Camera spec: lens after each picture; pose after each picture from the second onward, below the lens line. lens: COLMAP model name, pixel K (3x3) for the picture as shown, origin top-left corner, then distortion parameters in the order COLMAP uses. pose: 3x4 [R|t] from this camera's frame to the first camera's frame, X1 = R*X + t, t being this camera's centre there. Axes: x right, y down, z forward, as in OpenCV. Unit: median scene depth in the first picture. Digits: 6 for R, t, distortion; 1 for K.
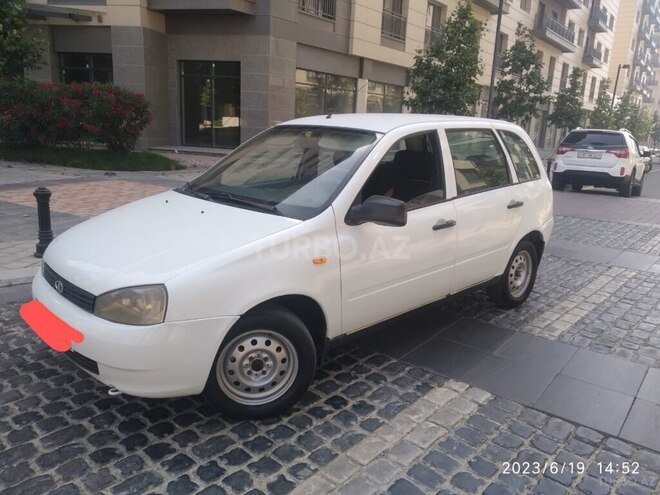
lens RADIAL K [[512.0, 0, 329.1], [0, 512.0, 251.6], [0, 0, 1]] dist [0.036311, -0.053943]
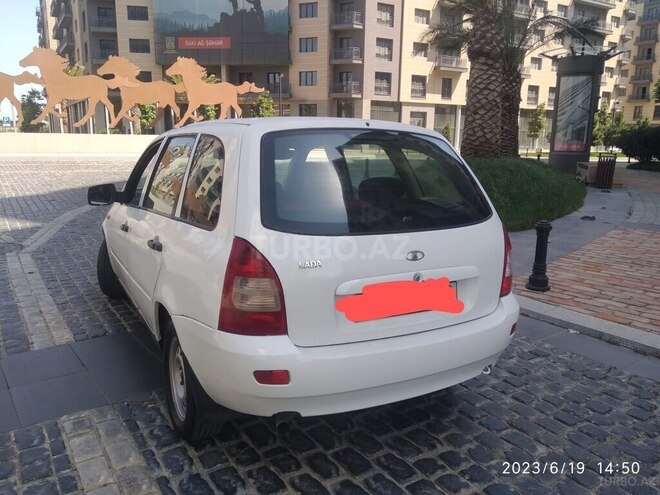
lens RADIAL K [[512.0, 0, 333.1], [0, 512.0, 246.4], [0, 0, 1]] dist [0.036311, -0.053943]
pose [[-0.236788, 0.150543, -0.959827, 1.284278], [-0.266891, 0.939837, 0.213249, -0.398314], [0.934185, 0.306664, -0.182364, 1.816416]]
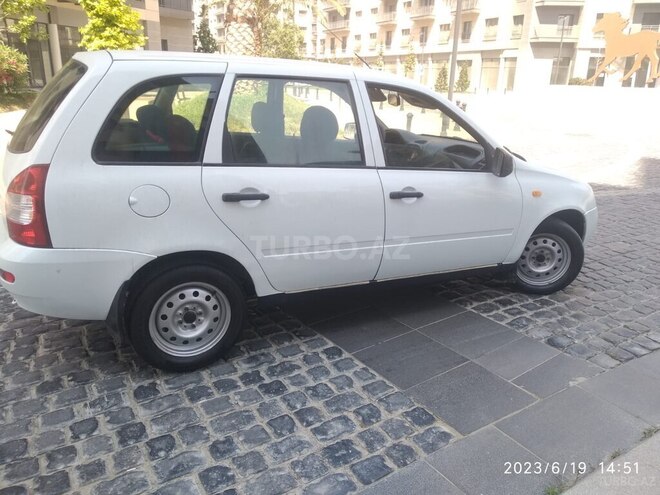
lens RADIAL K [[512.0, 0, 331.6], [0, 512.0, 248.2], [0, 0, 1]] dist [0.036311, -0.053943]
pose [[-0.958659, -0.152059, 0.240522, -0.263073], [0.002385, 0.840926, 0.541145, -0.632941], [-0.284547, 0.519347, -0.805799, 2.460216]]
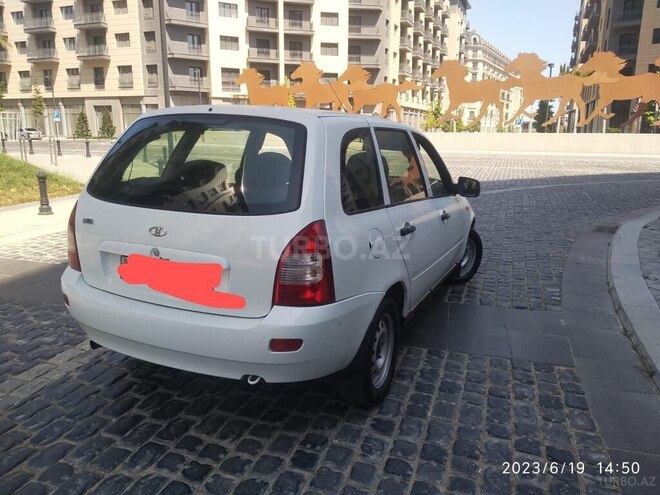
lens RADIAL K [[512.0, 0, 332.2], [0, 512.0, 245.3], [0, 0, 1]] dist [0.036311, -0.053943]
pose [[-0.918357, 0.029194, -0.394675, 0.627343], [-0.150121, 0.897042, 0.415666, -0.607316], [0.366175, 0.440979, -0.819422, 2.540745]]
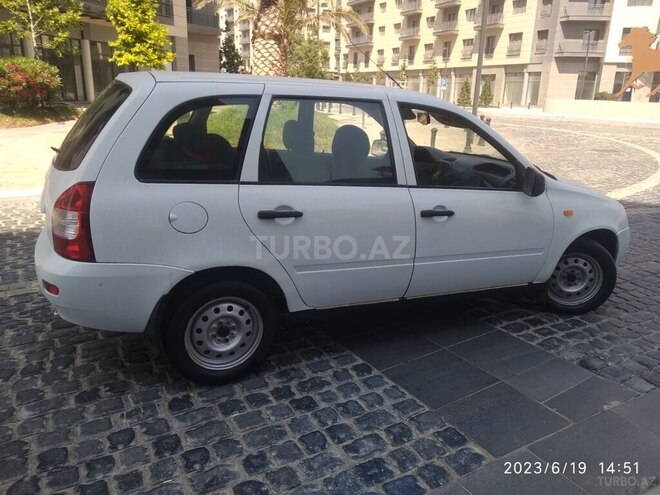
lens RADIAL K [[512.0, 0, 329.4], [0, 512.0, 246.2], [0, 0, 1]] dist [0.036311, -0.053943]
pose [[-0.945134, -0.158957, 0.285401, -0.243532], [0.012177, 0.855887, 0.517020, -0.646976], [-0.326455, 0.492129, -0.806992, 2.472273]]
